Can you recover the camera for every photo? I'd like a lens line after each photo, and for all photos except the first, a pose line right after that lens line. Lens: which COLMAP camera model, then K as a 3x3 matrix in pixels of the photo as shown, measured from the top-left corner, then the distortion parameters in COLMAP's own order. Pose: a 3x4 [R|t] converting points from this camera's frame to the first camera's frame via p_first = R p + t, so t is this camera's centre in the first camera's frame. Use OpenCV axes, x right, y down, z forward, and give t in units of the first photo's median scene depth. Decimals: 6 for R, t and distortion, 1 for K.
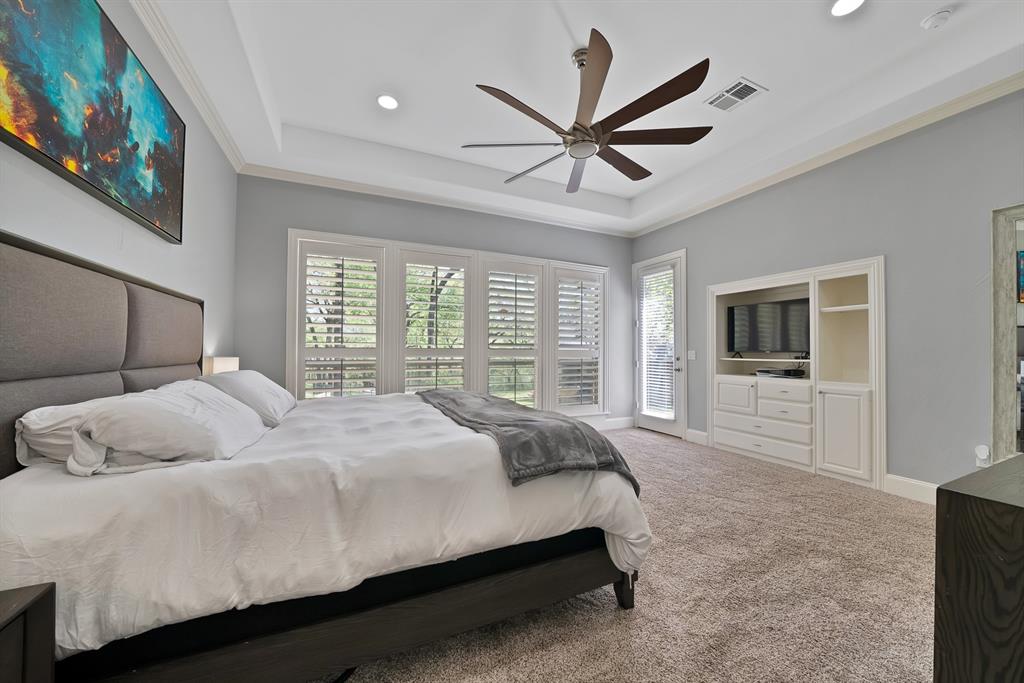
lens RADIAL K [[363.7, 0, 498.4], [0, 363.7, 348.6], [0, 0, 1]] dist [-0.017687, 0.000093]
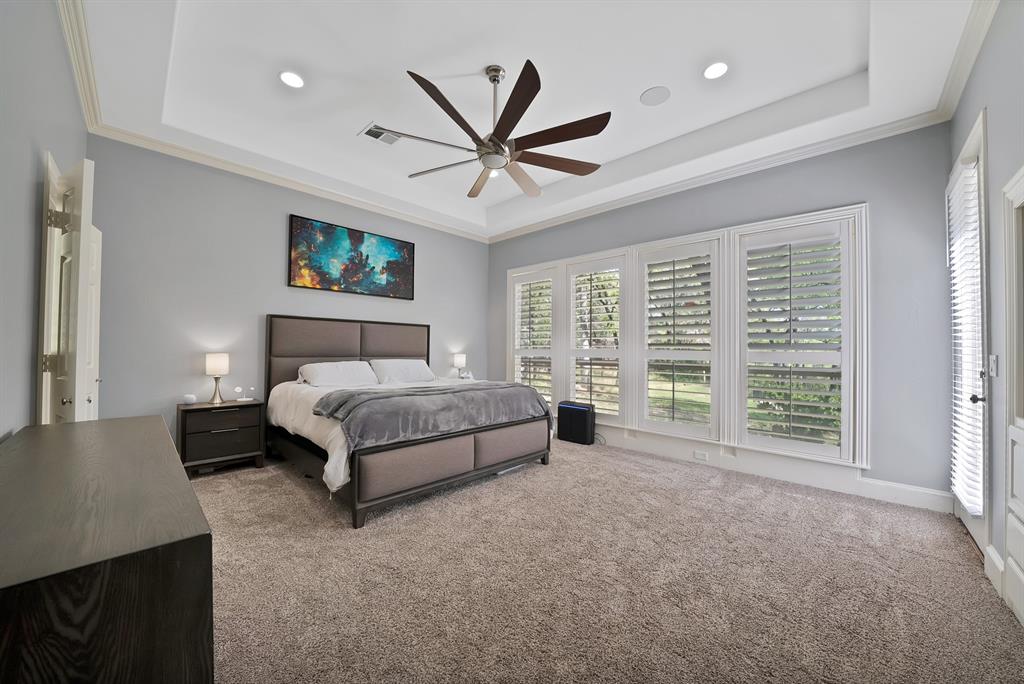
lens RADIAL K [[363.9, 0, 510.4], [0, 363.9, 345.4], [0, 0, 1]] dist [-0.032048, 0.003759]
pose [[0.399781, -0.014628, -0.916494, 1.305722], [-0.004334, 0.999831, -0.017849, 0.012708], [0.916600, 0.011108, 0.399650, 0.669297]]
